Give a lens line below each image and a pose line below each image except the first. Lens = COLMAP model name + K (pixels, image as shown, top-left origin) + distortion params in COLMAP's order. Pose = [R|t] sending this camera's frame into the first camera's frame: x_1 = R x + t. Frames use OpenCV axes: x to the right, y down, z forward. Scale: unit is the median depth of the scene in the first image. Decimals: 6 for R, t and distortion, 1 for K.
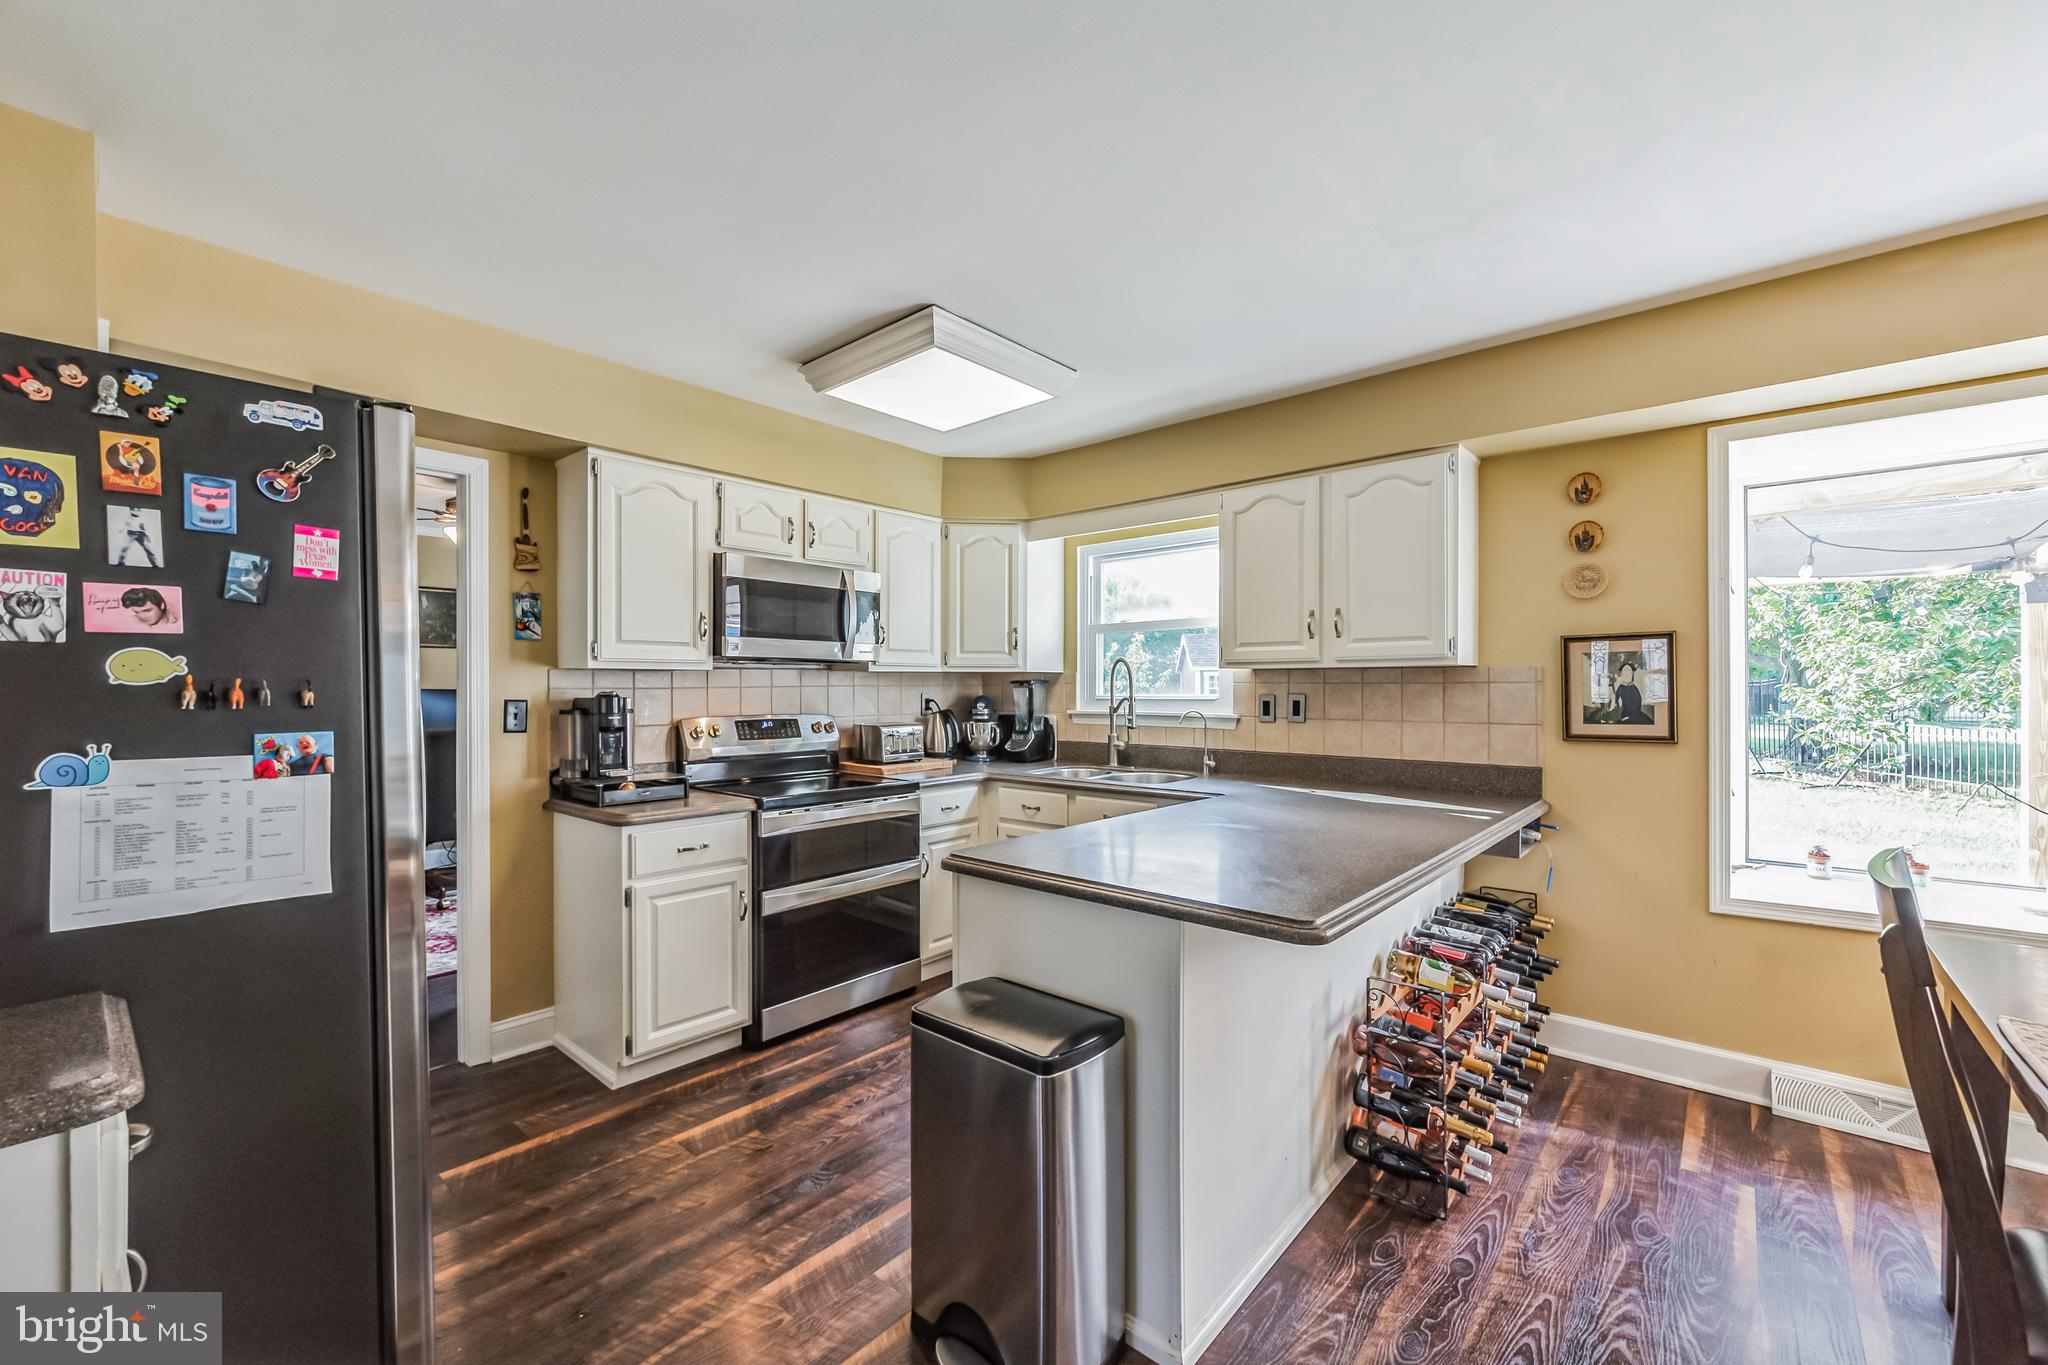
lens RADIAL K [[819.4, 0, 1018.0], [0, 819.4, 690.2], [0, 0, 1]] dist [0.001293, -0.000566]
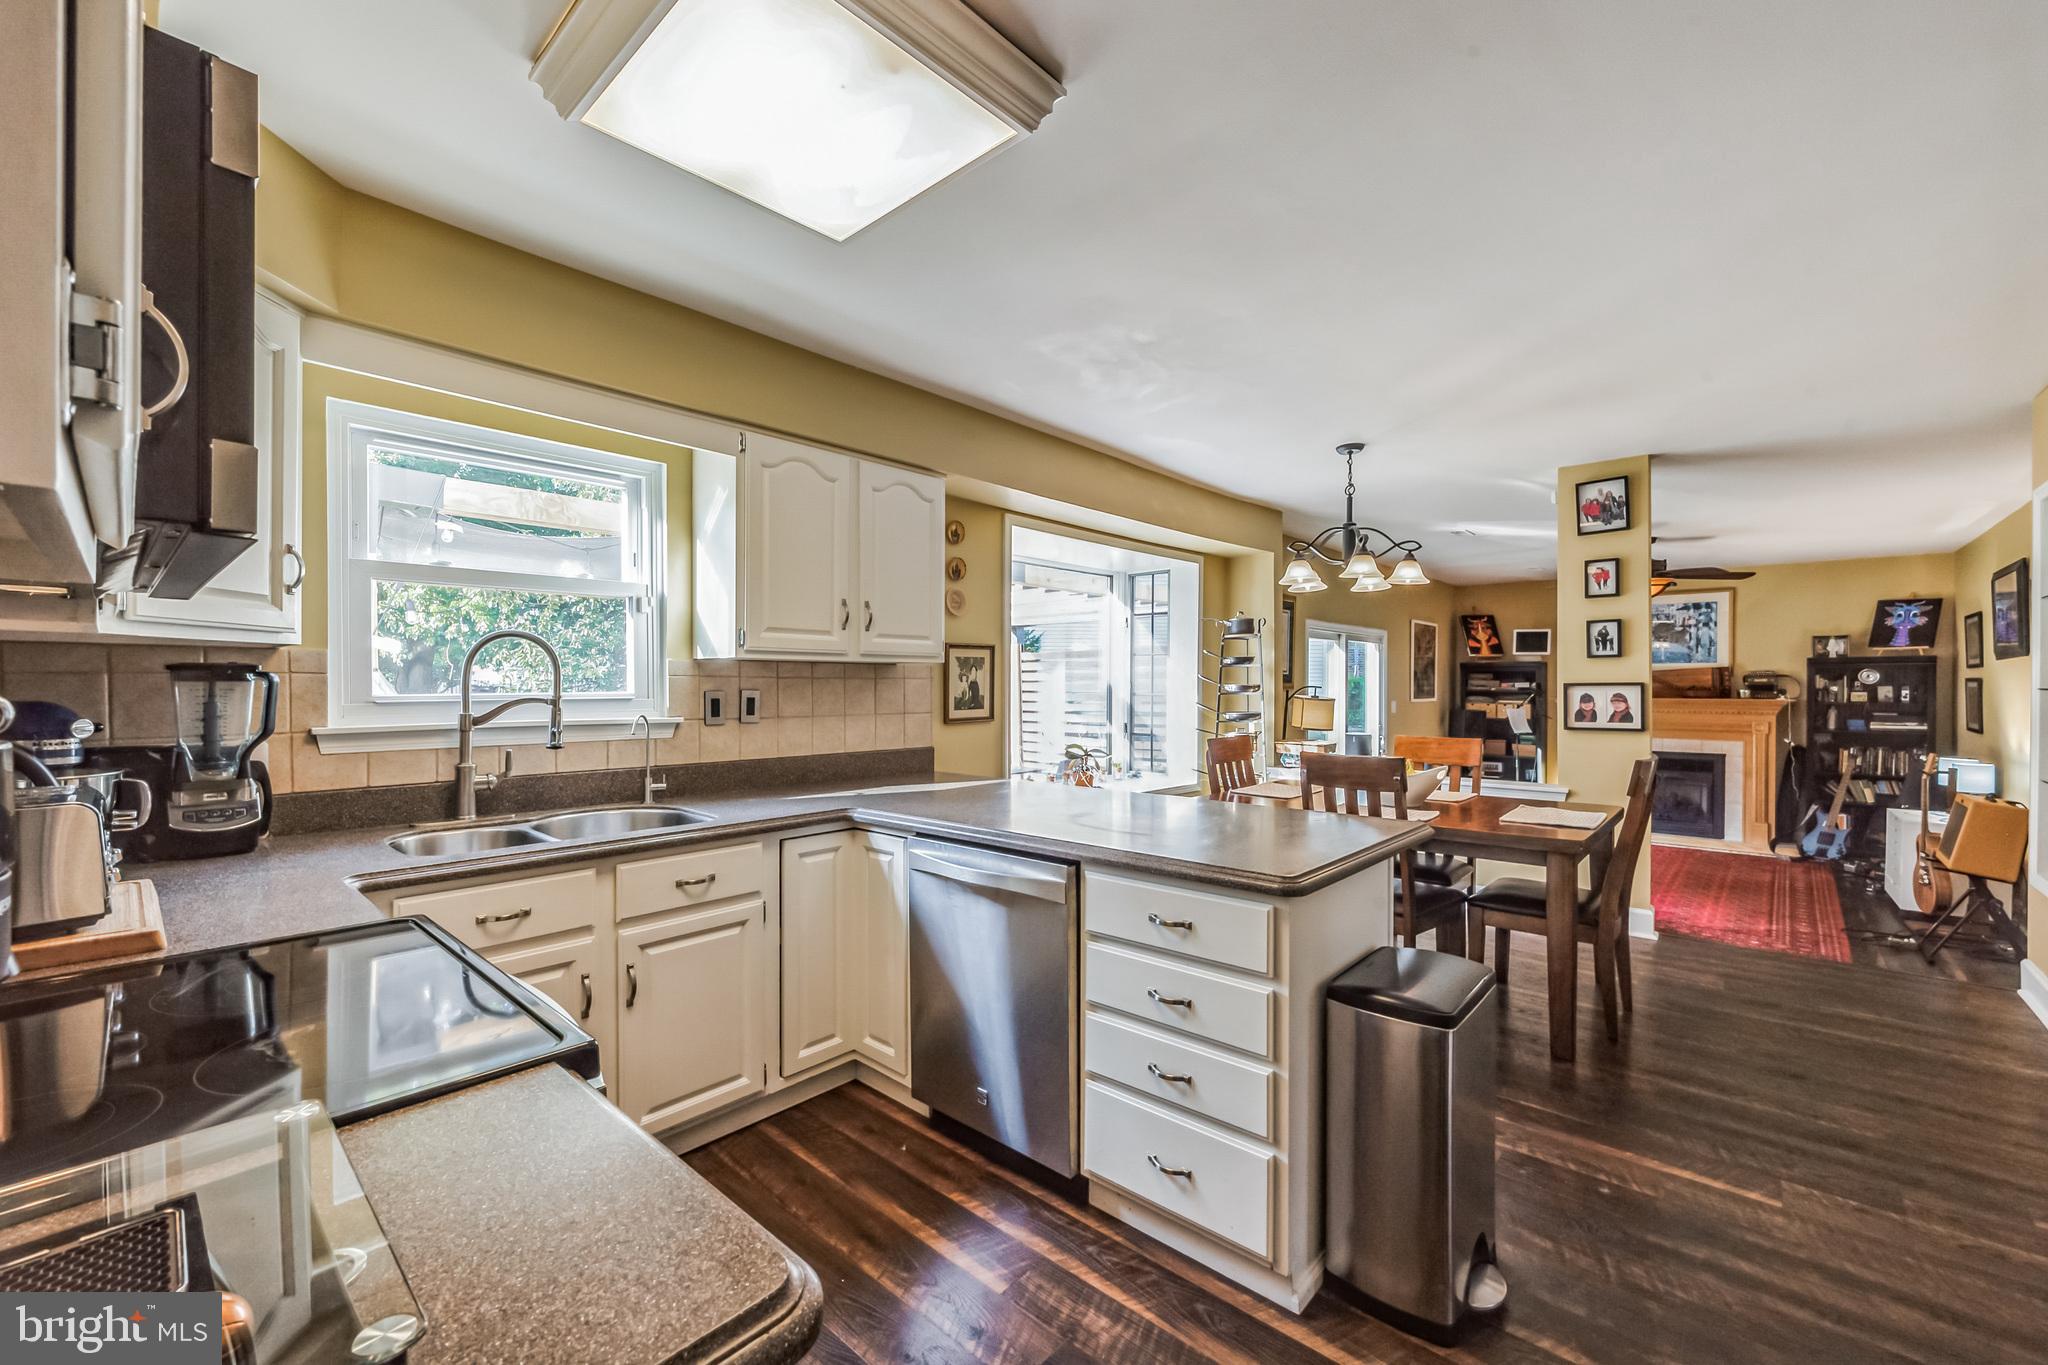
lens RADIAL K [[819.4, 0, 1024.3], [0, 819.4, 689.0], [0, 0, 1]] dist [0.001293, -0.000566]
pose [[0.018365, -0.006746, 0.999809, -0.533004], [-0.000800, 0.999977, 0.006762, -0.002278], [-0.999831, -0.000924, 0.018359, 0.733808]]
